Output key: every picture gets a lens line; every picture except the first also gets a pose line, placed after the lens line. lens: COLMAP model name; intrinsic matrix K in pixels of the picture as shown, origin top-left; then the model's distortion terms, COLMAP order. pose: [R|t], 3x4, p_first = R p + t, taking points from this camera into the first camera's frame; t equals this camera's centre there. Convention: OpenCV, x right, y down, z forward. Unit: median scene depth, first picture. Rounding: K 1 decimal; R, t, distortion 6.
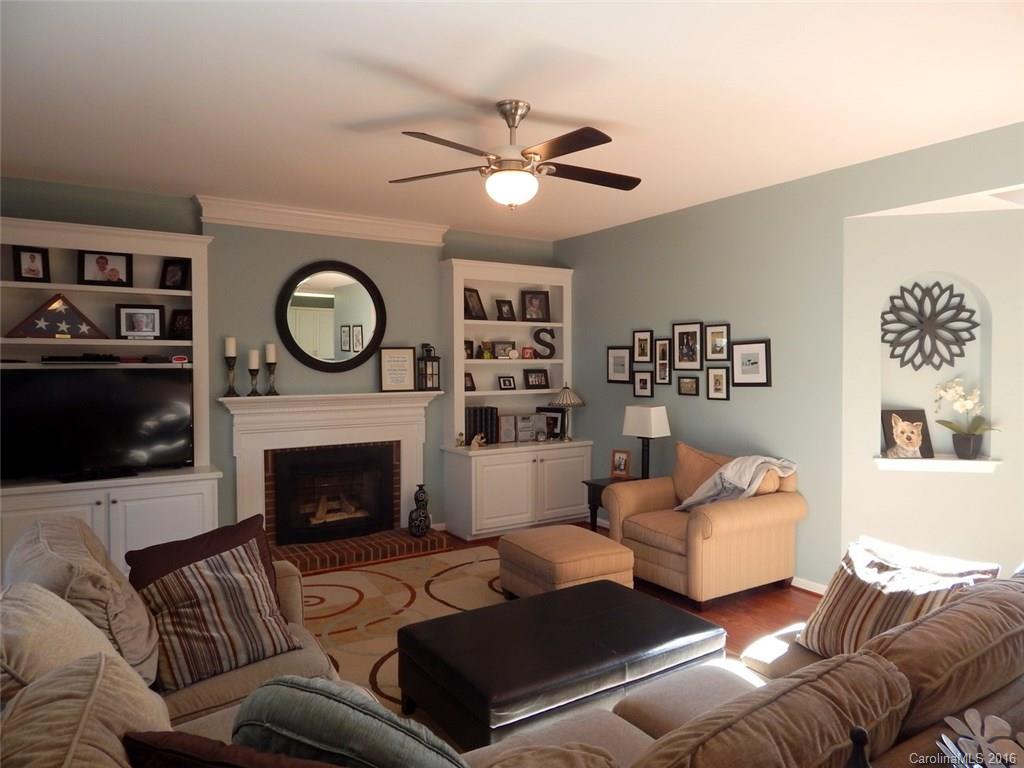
lens RADIAL K [[674.2, 0, 510.4], [0, 674.2, 381.9], [0, 0, 1]] dist [-0.002252, -0.001499]
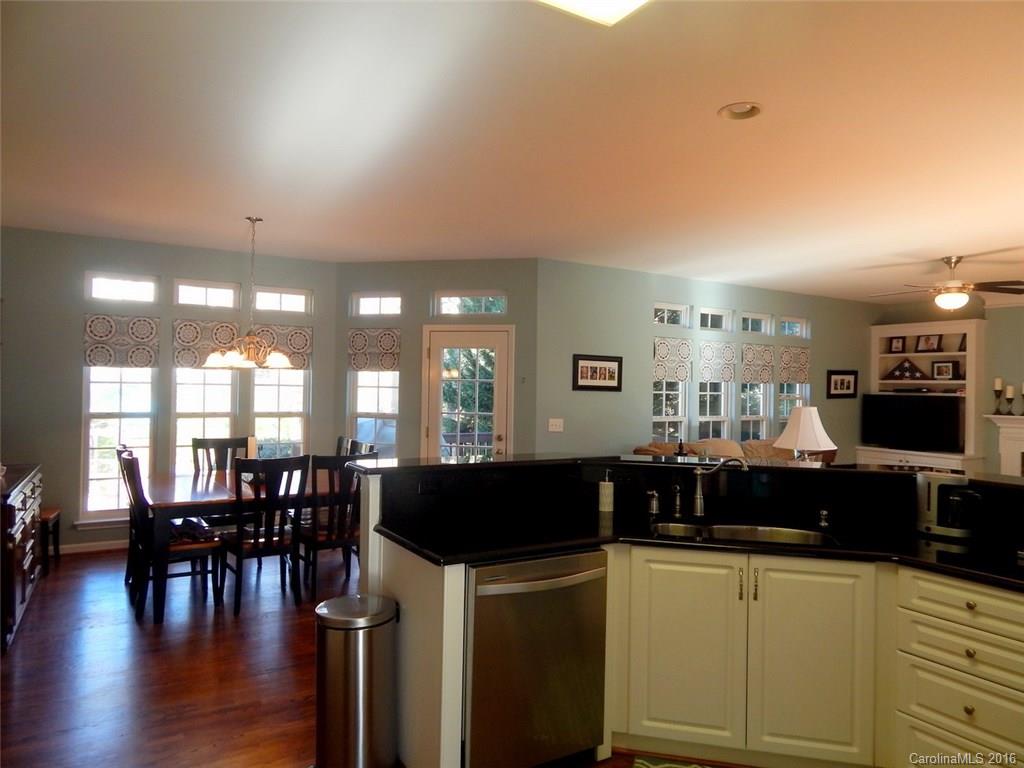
lens RADIAL K [[674.2, 0, 511.1], [0, 674.2, 384.2], [0, 0, 1]] dist [-0.002252, -0.001499]
pose [[-0.031627, -0.000918, -0.999499, 1.331446], [-0.042394, 0.999101, 0.000424, -0.003136], [0.998600, 0.042386, -0.031637, -0.113174]]
